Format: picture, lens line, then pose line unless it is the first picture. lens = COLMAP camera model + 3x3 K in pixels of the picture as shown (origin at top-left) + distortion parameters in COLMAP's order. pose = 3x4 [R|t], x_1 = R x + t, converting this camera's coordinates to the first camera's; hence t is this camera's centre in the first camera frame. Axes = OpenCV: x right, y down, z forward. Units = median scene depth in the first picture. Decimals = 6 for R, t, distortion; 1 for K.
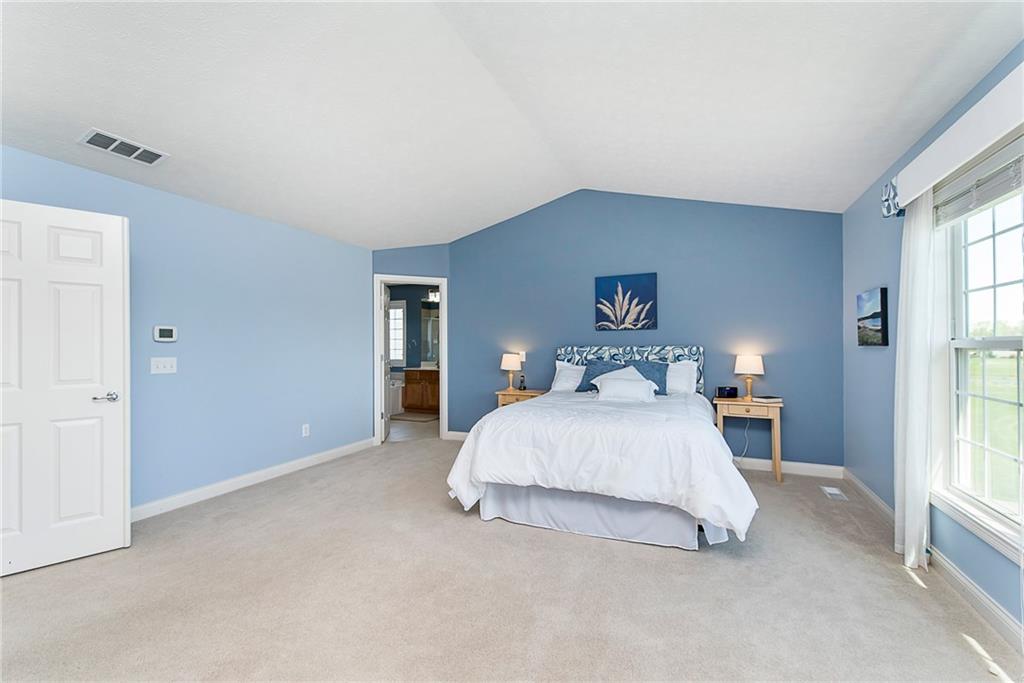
lens RADIAL K [[426.3, 0, 517.2], [0, 426.3, 343.4], [0, 0, 1]] dist [0.000512, -0.000008]
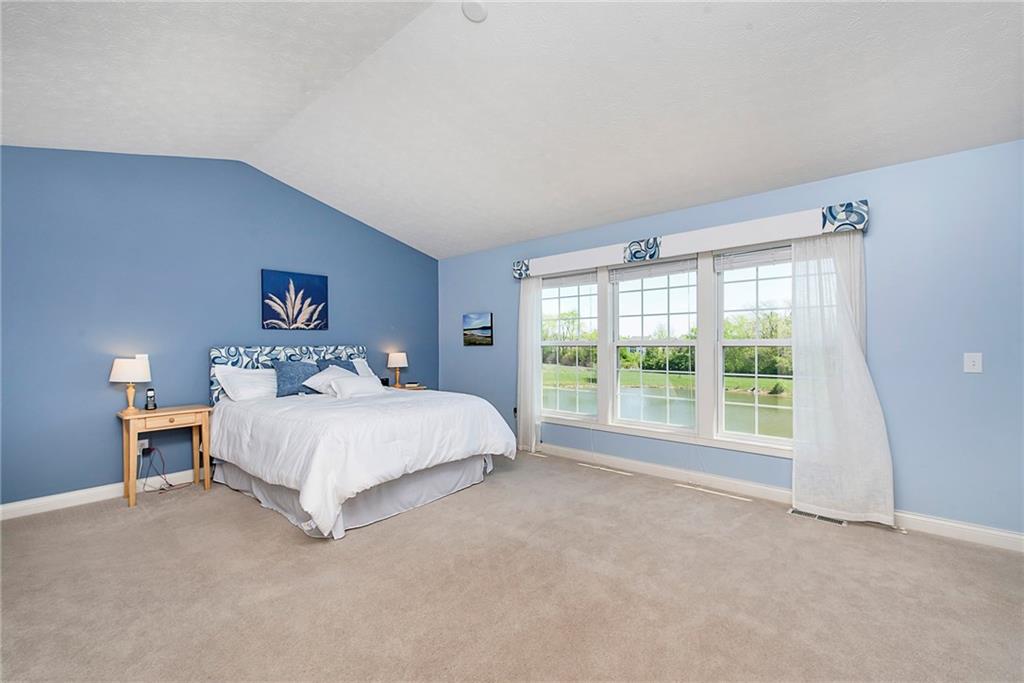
lens RADIAL K [[426.3, 0, 517.2], [0, 426.3, 343.4], [0, 0, 1]] dist [0.000512, -0.000008]
pose [[0.290570, 0.005027, 0.956841, -0.531636], [-0.001656, 0.999987, -0.004750, 0.003847], [-0.956852, -0.000204, 0.290575, 0.240651]]
